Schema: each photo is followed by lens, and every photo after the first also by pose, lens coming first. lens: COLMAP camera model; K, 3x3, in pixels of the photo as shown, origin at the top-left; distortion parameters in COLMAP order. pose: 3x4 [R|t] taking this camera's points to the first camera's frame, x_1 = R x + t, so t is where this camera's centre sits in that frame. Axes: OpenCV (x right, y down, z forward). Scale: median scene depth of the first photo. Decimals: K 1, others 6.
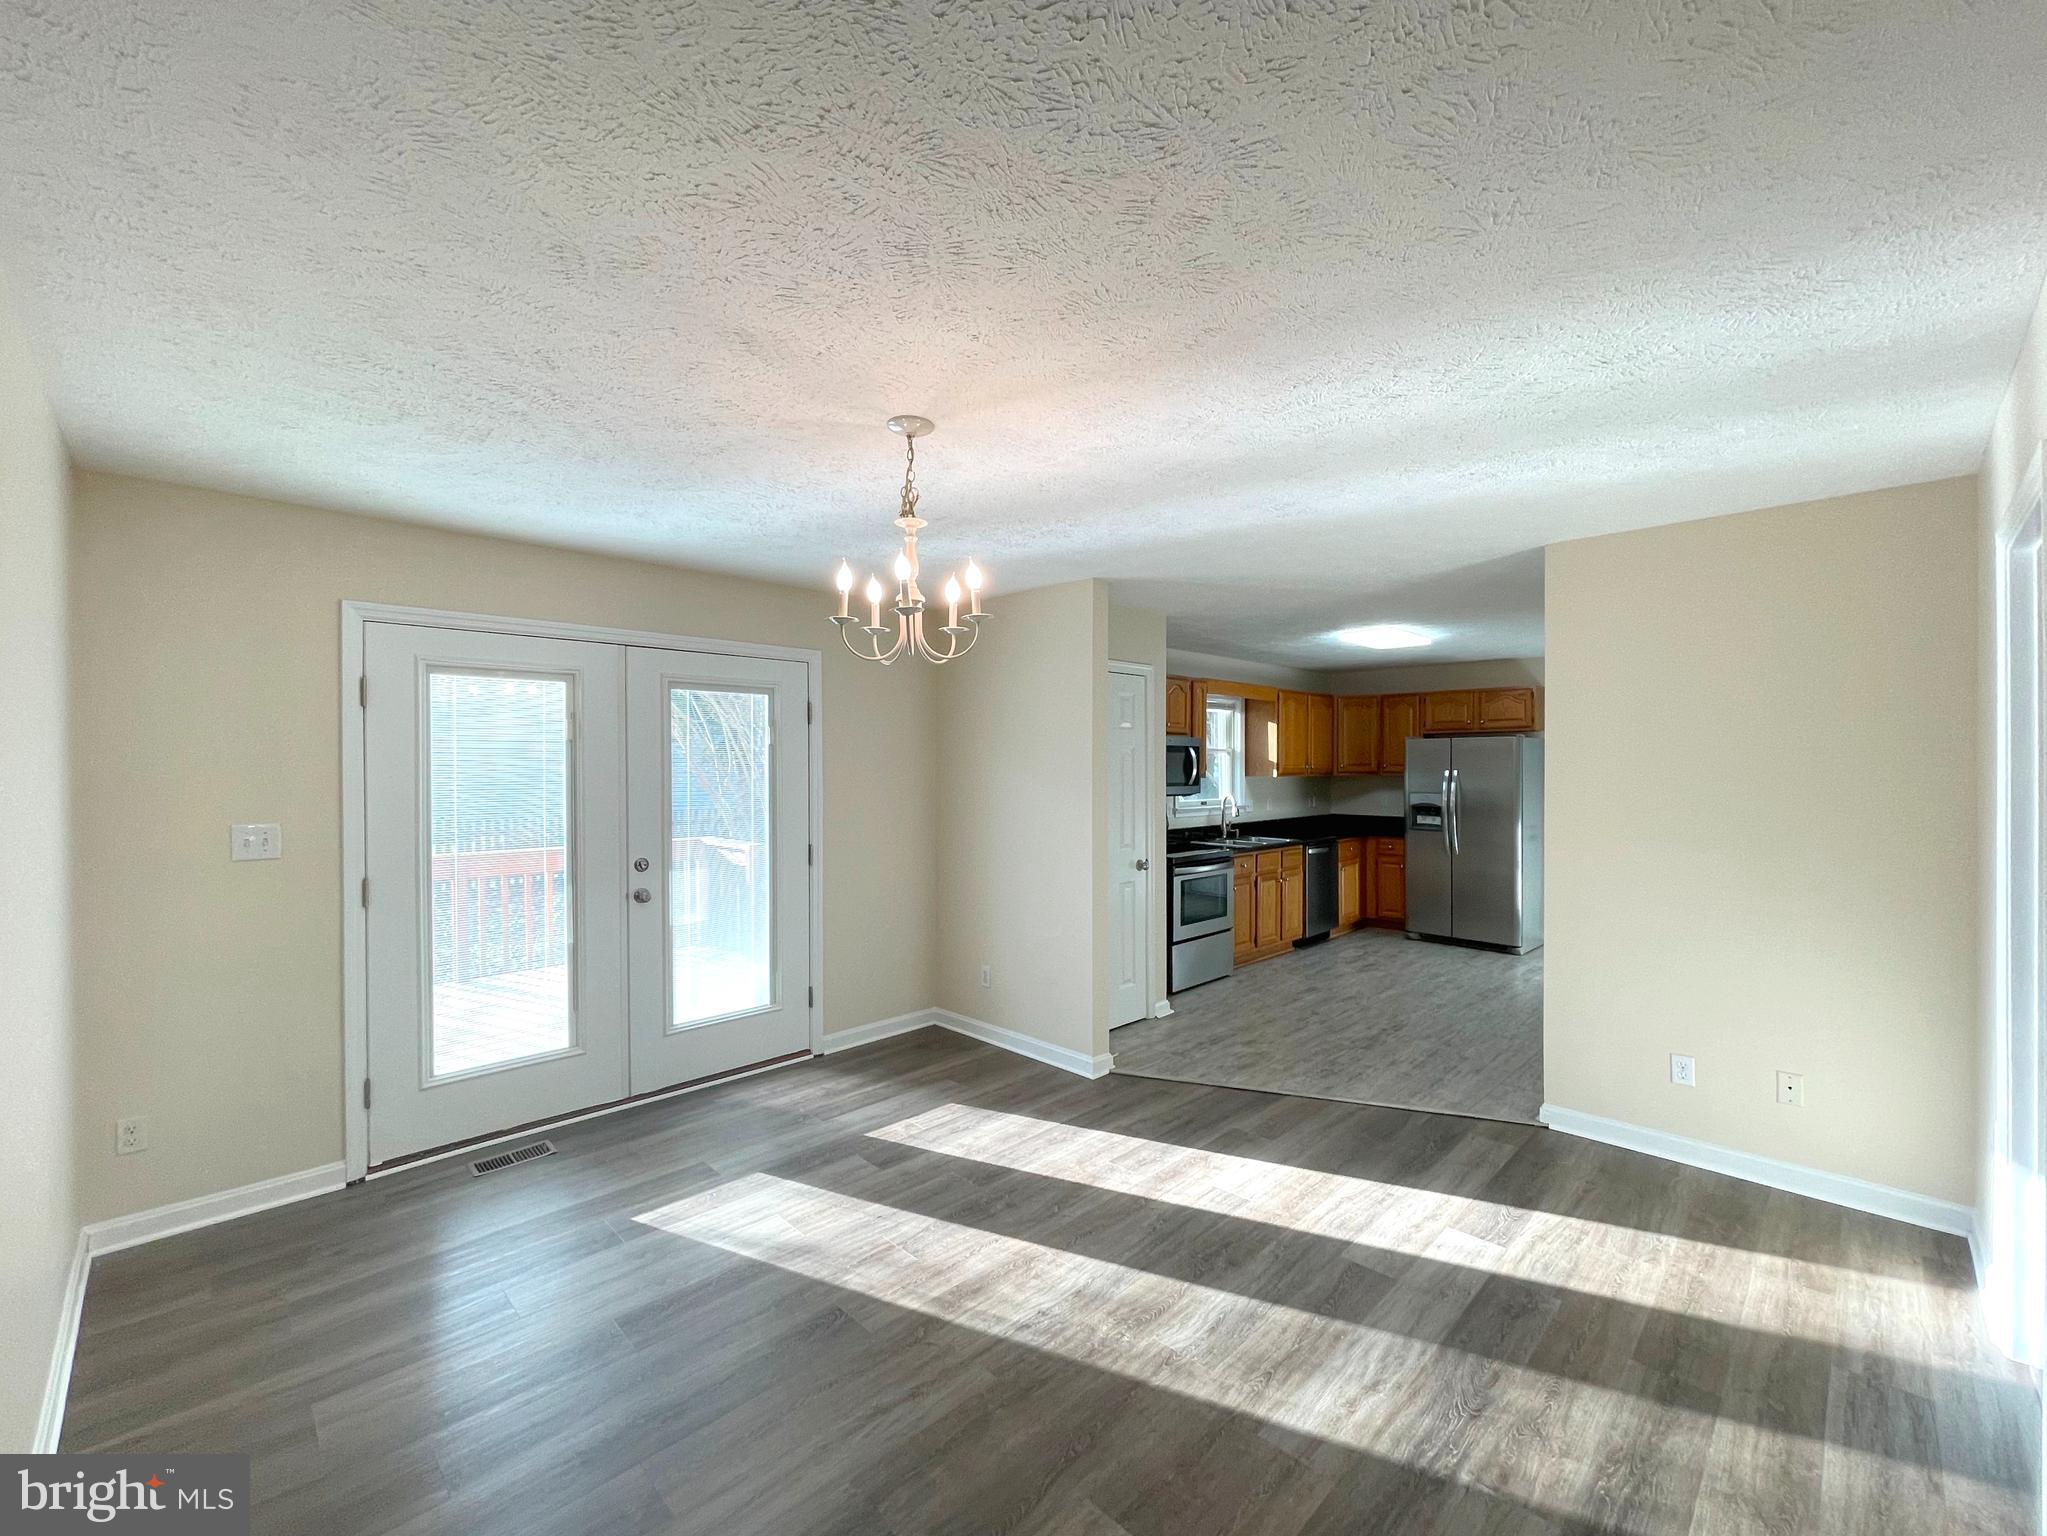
lens RADIAL K [[833.0, 0, 1016.2], [0, 833.0, 771.9], [0, 0, 1]] dist [0.000844, 0.000090]
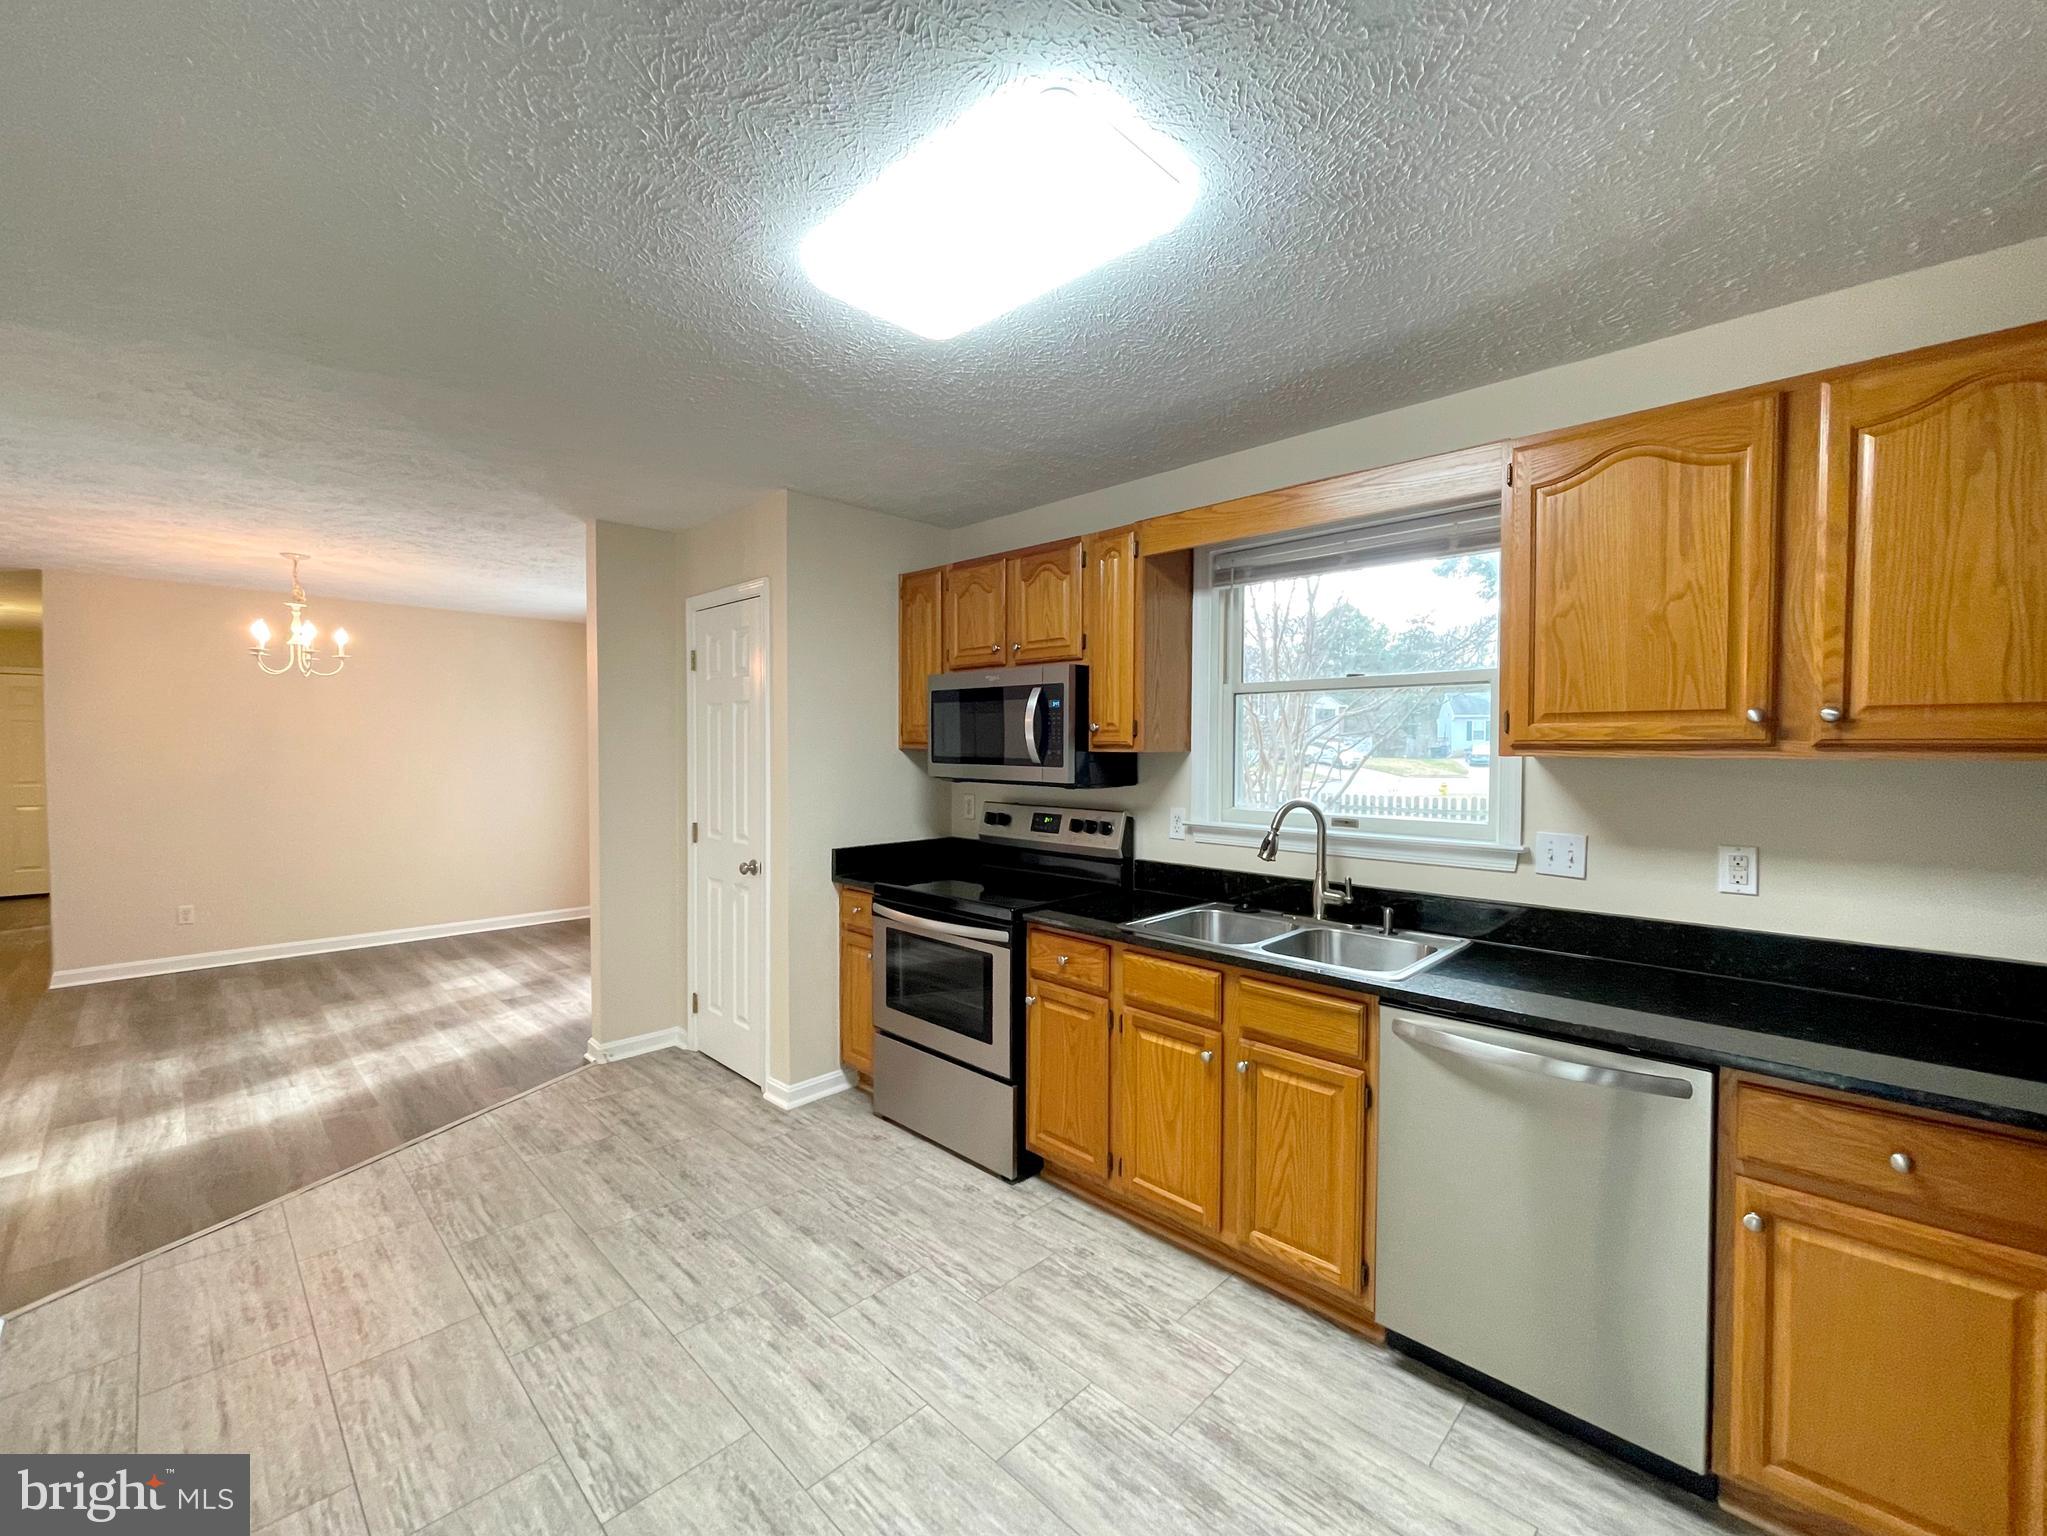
lens RADIAL K [[847.9, 0, 1025.4], [0, 847.9, 771.9], [0, 0, 1]] dist [-0.003472, 0.000158]
pose [[0.024278, 0.031541, -0.999208, 0.867294], [-0.012262, 0.999436, 0.031250, 0.006311], [0.999630, 0.011493, 0.024651, 1.205391]]
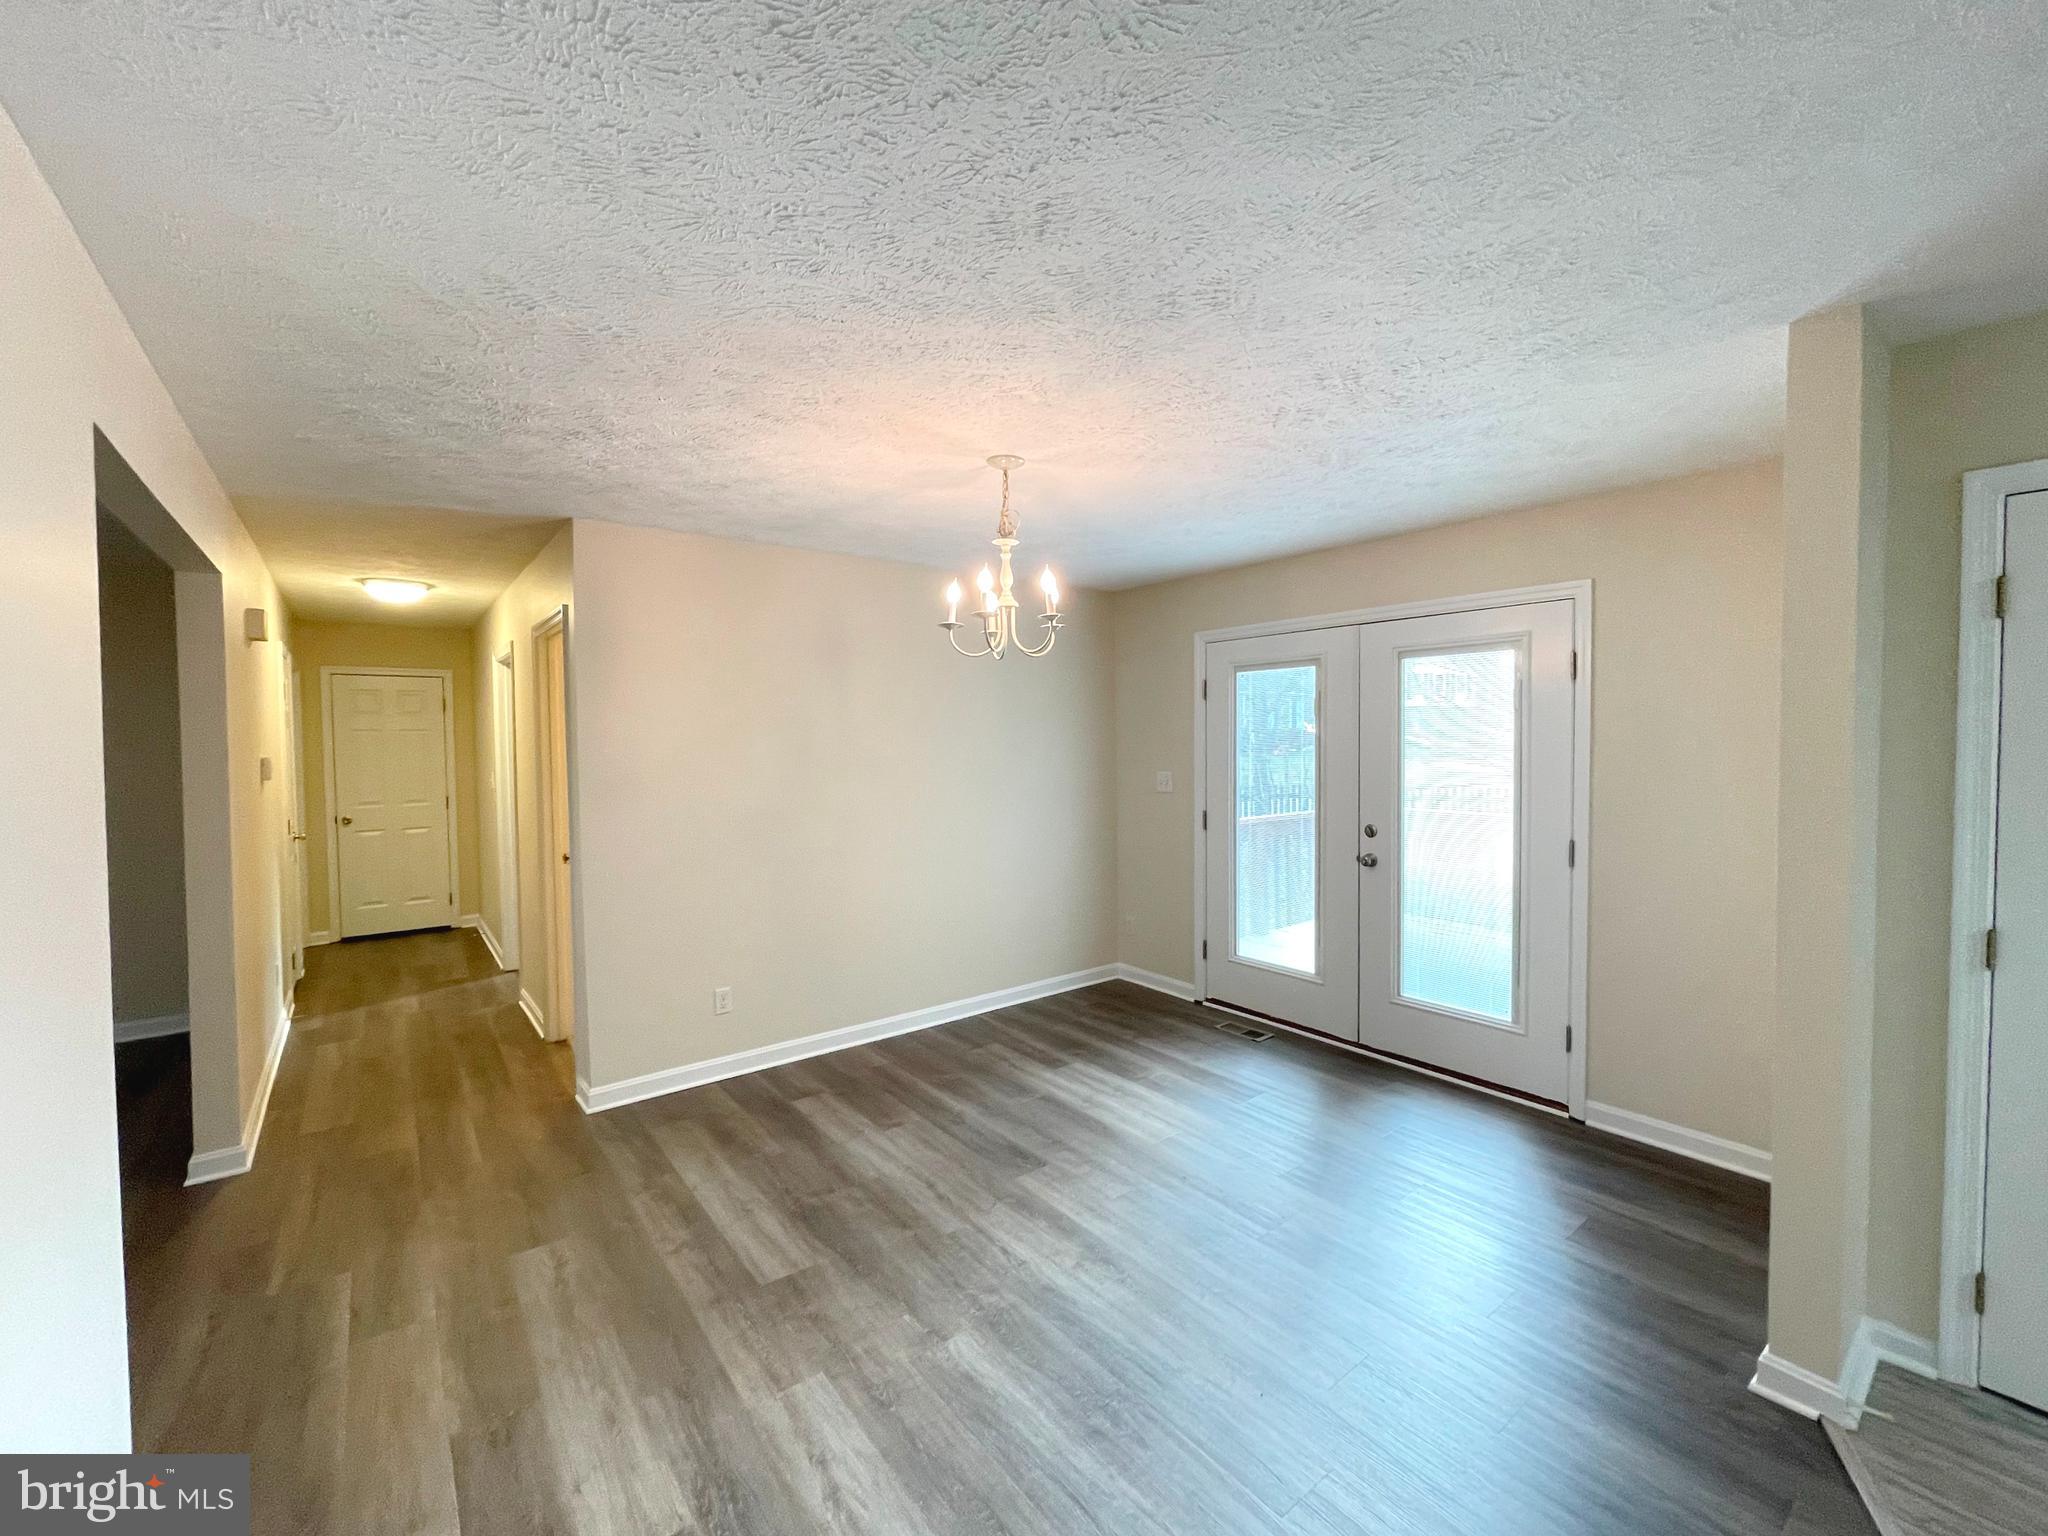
lens RADIAL K [[836.4, 0, 1027.8], [0, 836.4, 762.9], [0, 0, 1]] dist [-0.001926, -0.000104]
pose [[-0.103966, 0.032582, -0.994047, 0.496162], [0.002996, 0.999469, 0.032446, -0.007844], [0.994576, 0.000395, -0.104008, 0.523041]]
